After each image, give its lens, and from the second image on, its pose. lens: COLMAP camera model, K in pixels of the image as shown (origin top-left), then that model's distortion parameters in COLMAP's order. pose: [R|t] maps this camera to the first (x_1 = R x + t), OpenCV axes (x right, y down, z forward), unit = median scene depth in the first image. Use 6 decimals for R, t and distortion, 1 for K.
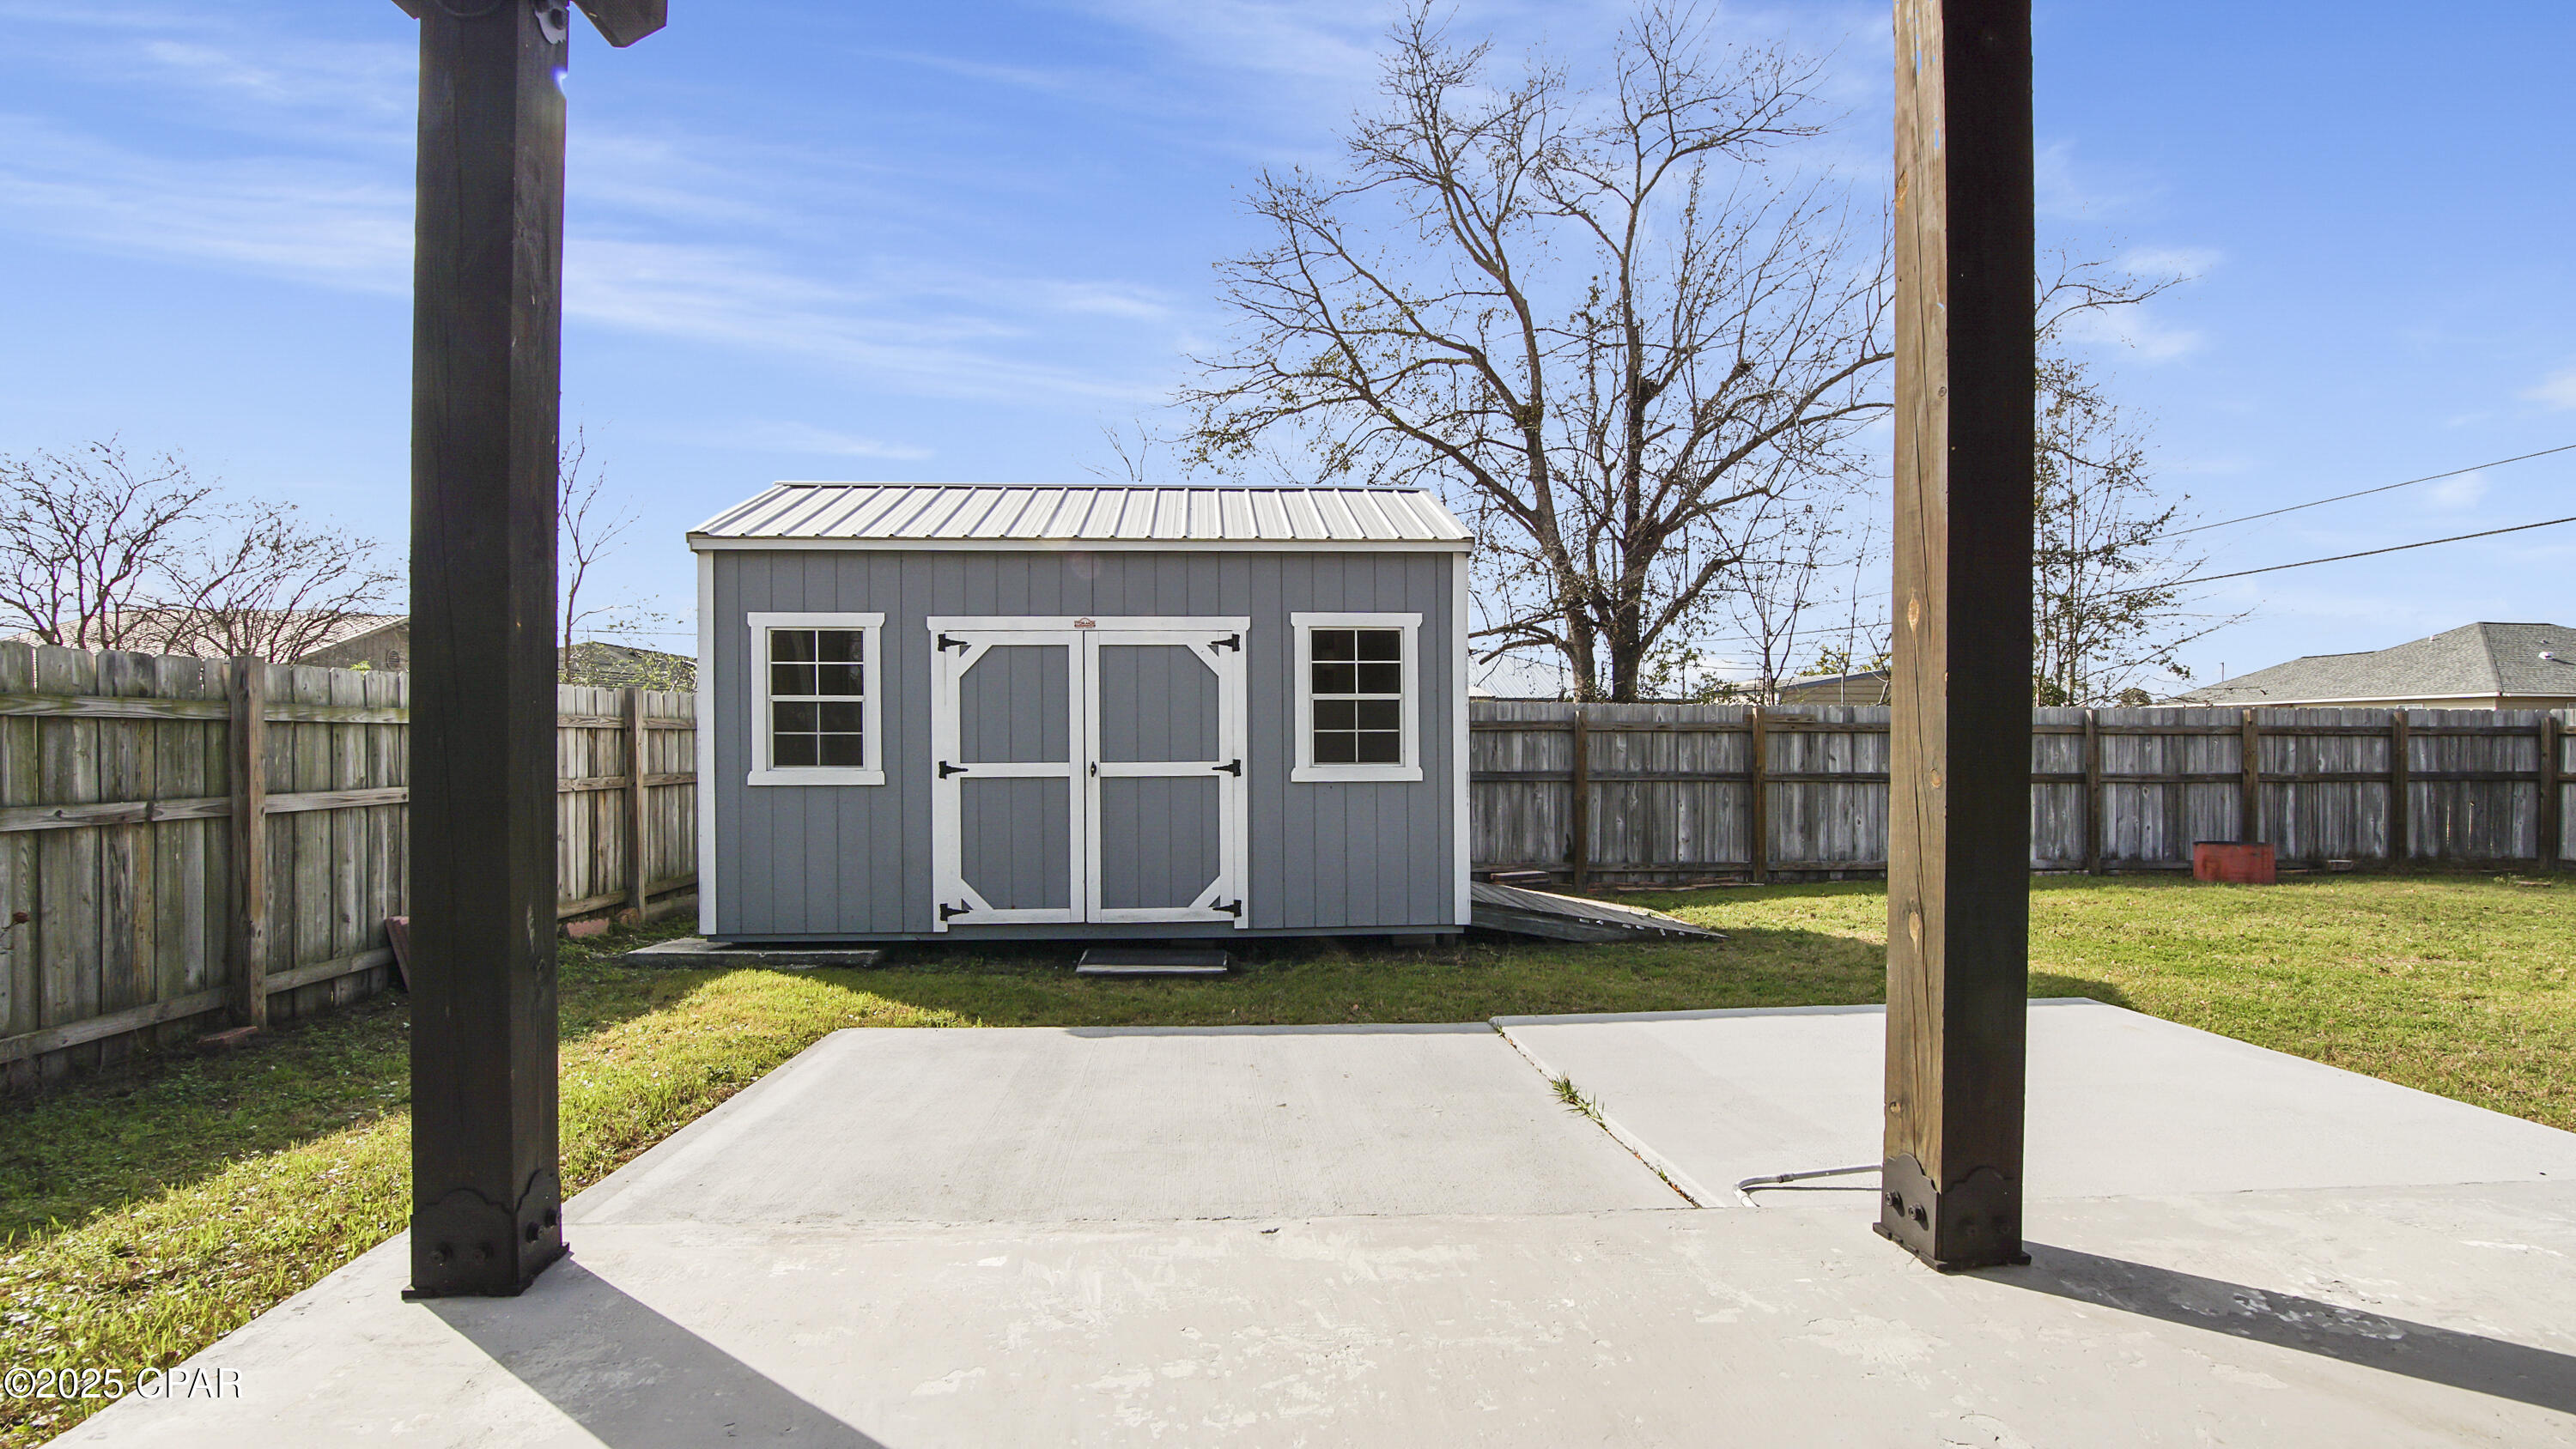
lens RADIAL K [[1229.1, 0, 1243.3], [0, 1229.1, 724.9], [0, 0, 1]] dist [-0.004233, 0.000132]
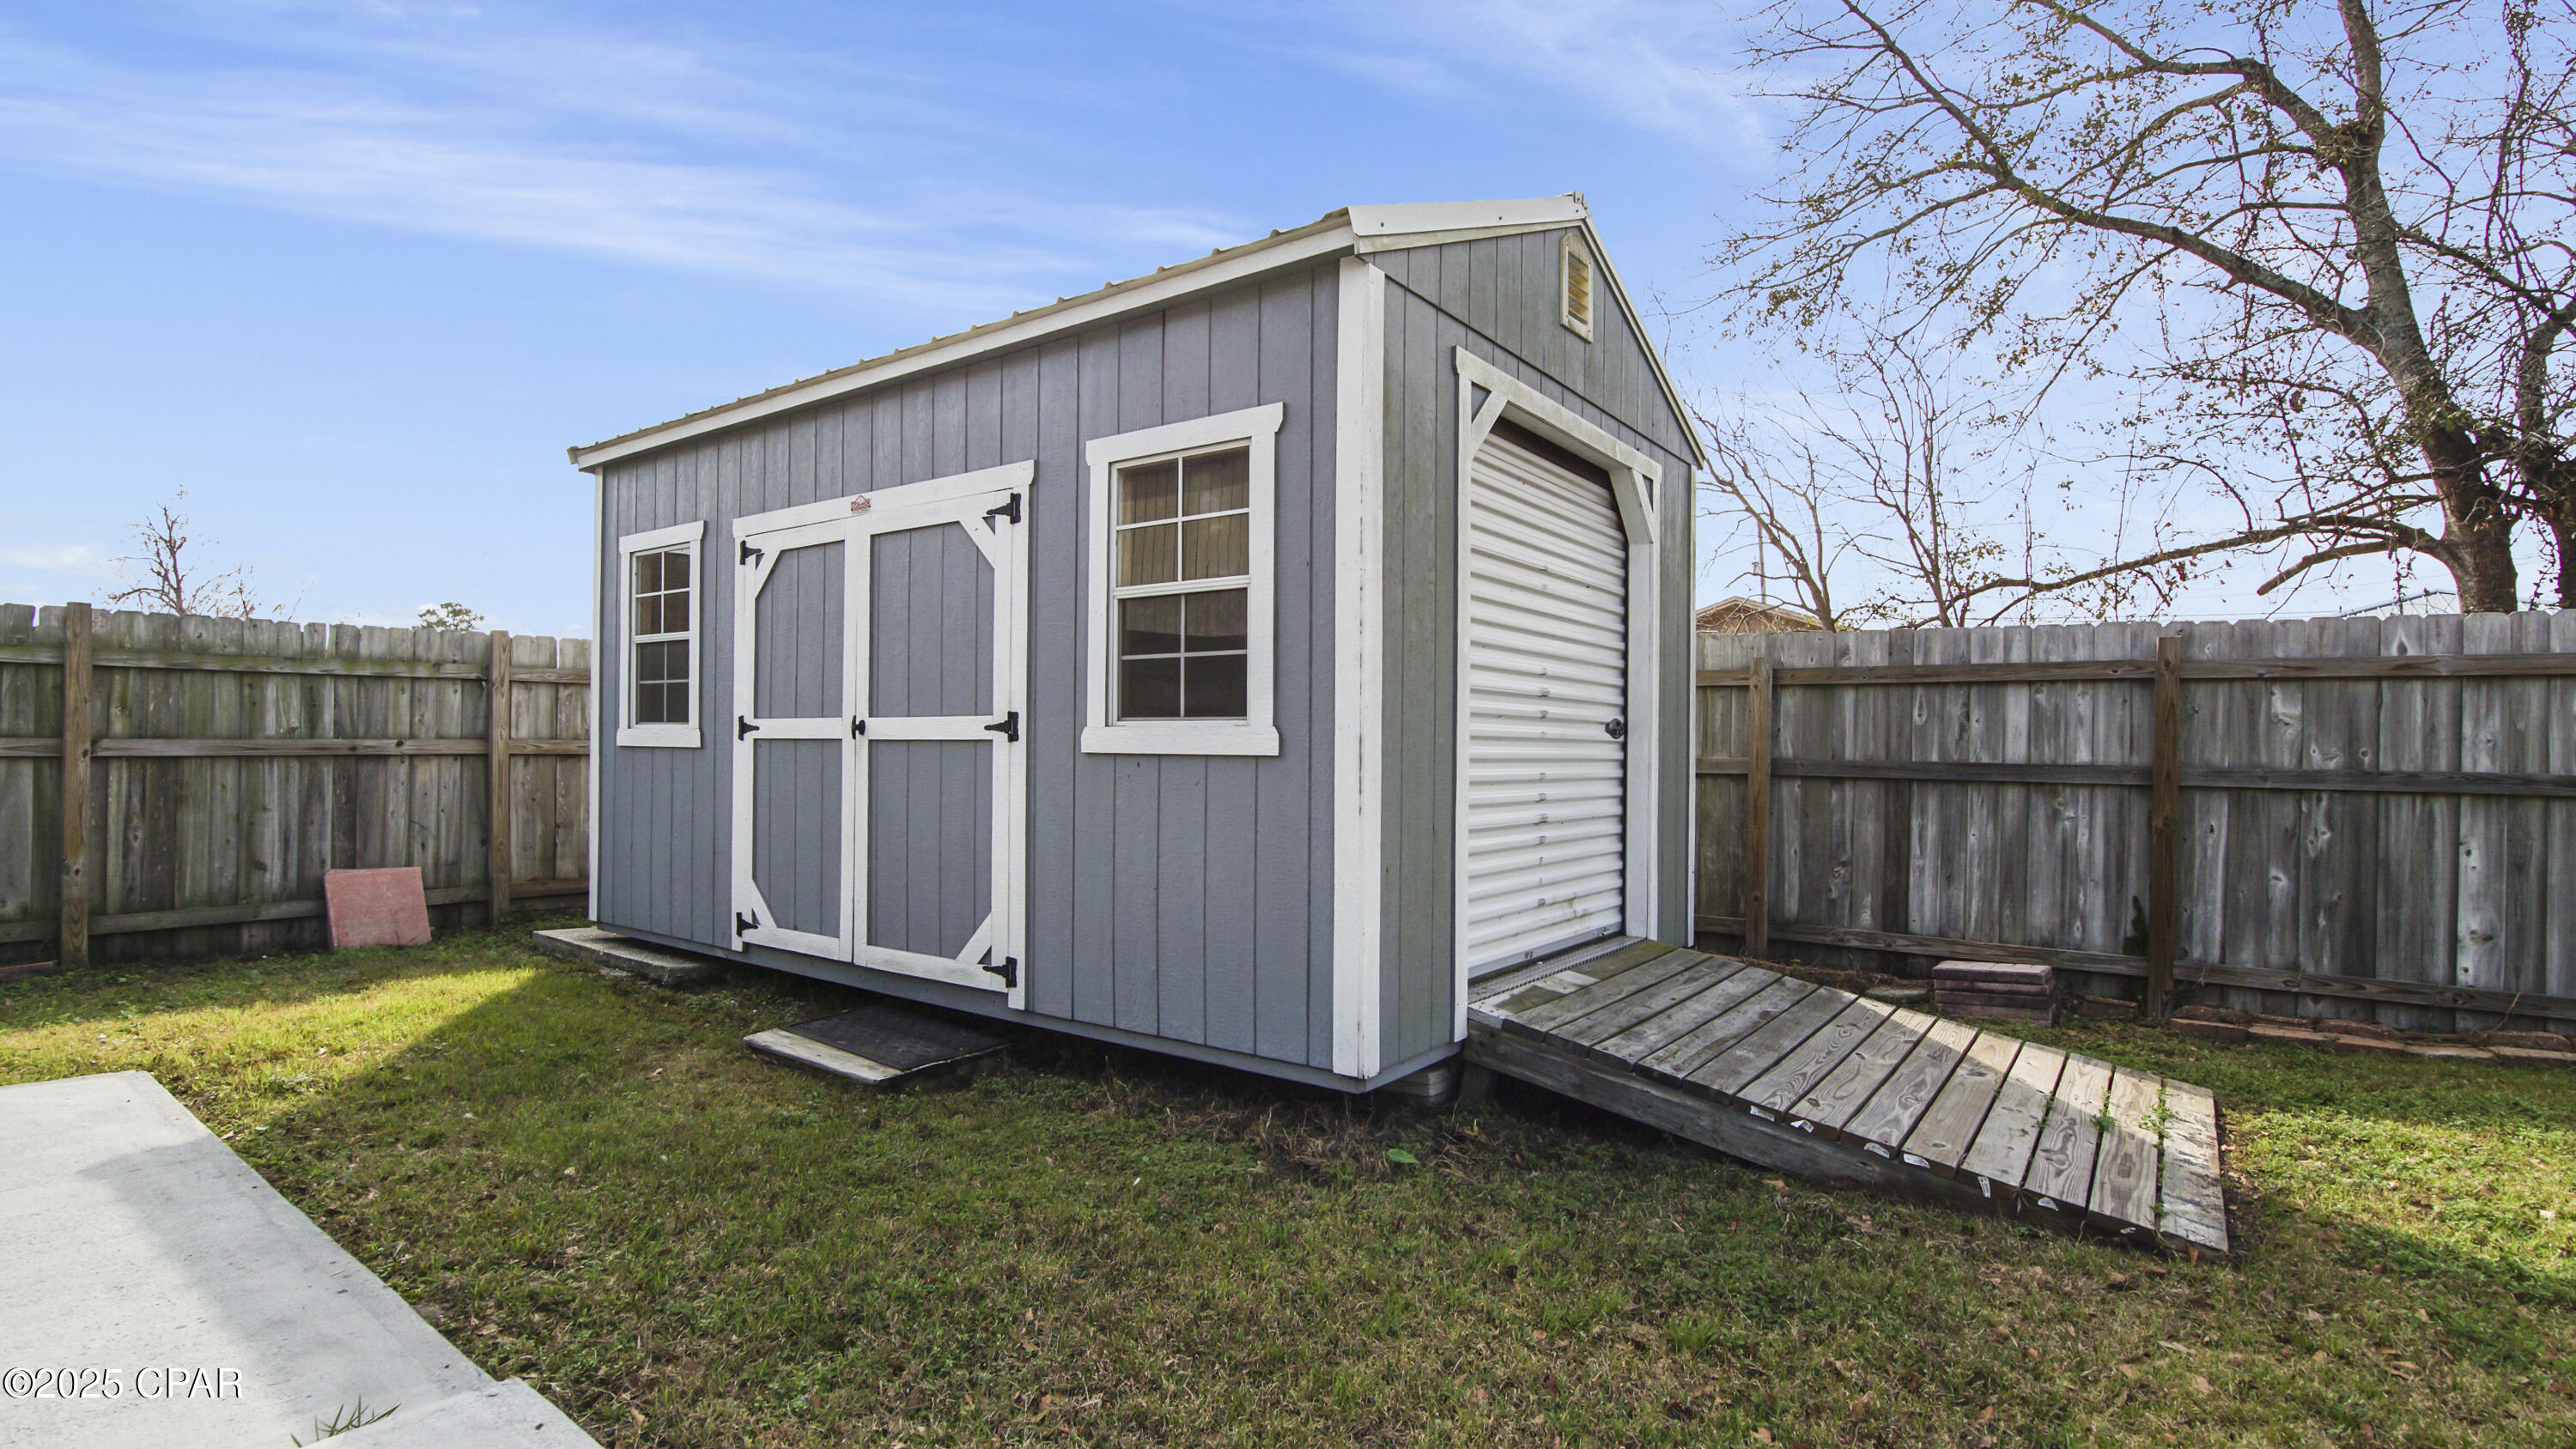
lens RADIAL K [[1191.7, 0, 1287.6], [0, 1191.7, 735.3], [0, 0, 1]] dist [-0.017106, -0.000088]
pose [[0.777982, 0.005975, -0.628258, 0.438446], [-0.002140, 0.999974, 0.006860, 0.034801], [0.628283, -0.003992, 0.777975, 0.646279]]
